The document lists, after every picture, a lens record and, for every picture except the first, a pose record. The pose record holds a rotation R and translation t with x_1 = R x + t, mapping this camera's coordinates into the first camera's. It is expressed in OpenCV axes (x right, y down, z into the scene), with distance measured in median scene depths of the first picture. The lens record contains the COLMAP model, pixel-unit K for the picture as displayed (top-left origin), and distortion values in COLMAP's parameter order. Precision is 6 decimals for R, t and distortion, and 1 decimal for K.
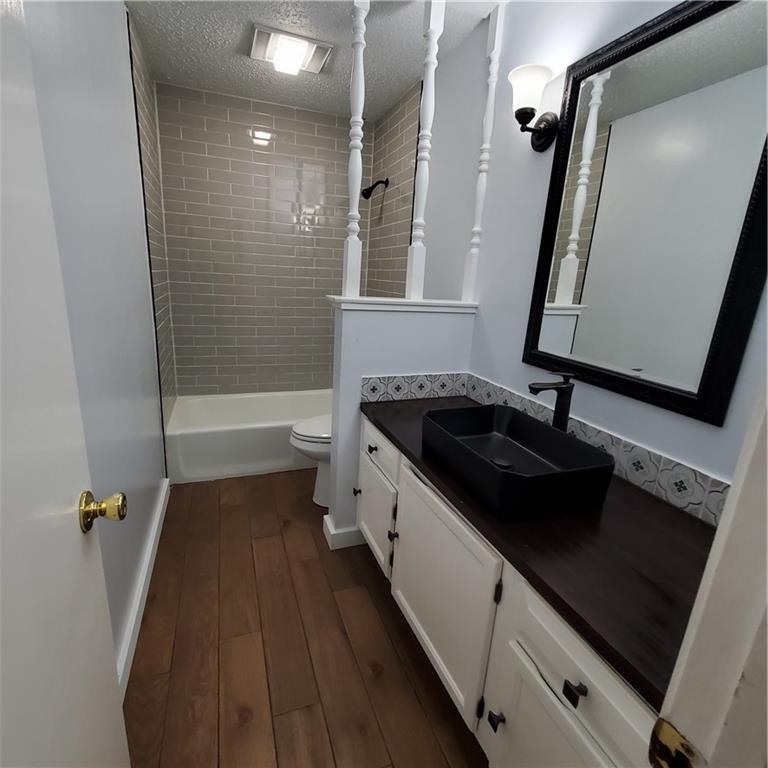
lens RADIAL K [[405.8, 0, 381.3], [0, 405.8, 395.6], [0, 0, 1]] dist [-0.003506, -0.000139]
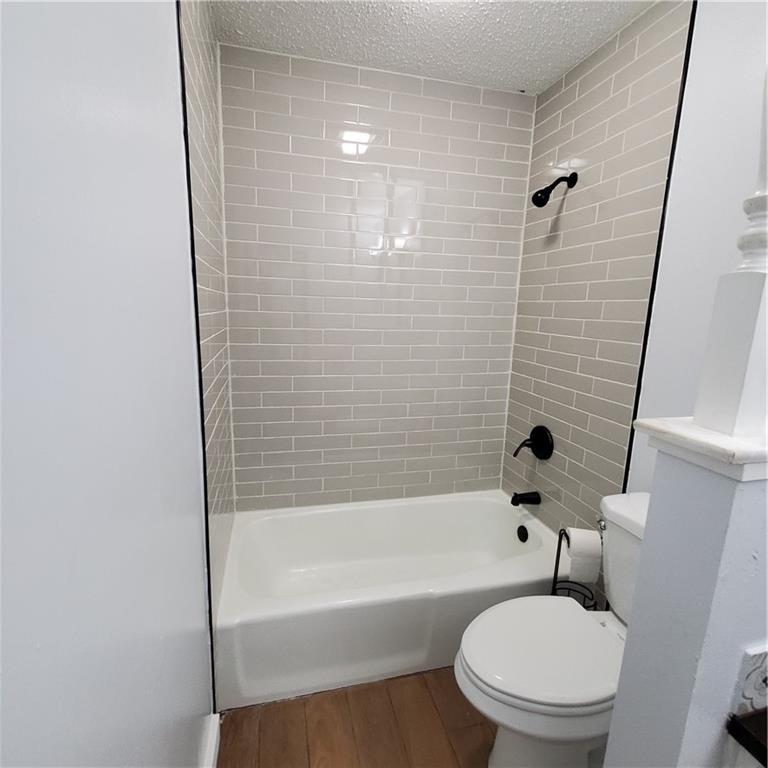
lens RADIAL K [[405.8, 0, 381.3], [0, 405.8, 395.6], [0, 0, 1]] dist [-0.003506, -0.000139]
pose [[0.993713, -0.003024, -0.111919, -0.320093], [-0.005375, 0.997194, -0.074671, -0.235973], [0.111831, 0.074803, 0.990908, 0.595359]]
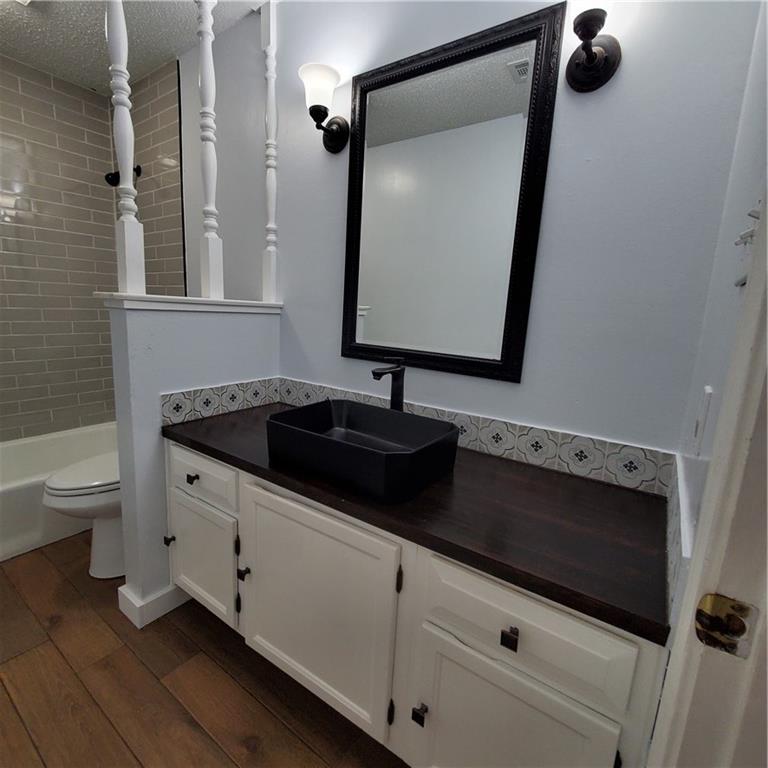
lens RADIAL K [[400.6, 0, 388.7], [0, 400.6, 388.0], [0, 0, 1]] dist [-0.002923, -0.000584]
pose [[0.826678, -0.128600, 0.547783, -0.104105], [0.159495, 0.987158, -0.008949, 0.020800], [-0.539598, 0.094767, 0.836573, 0.094370]]
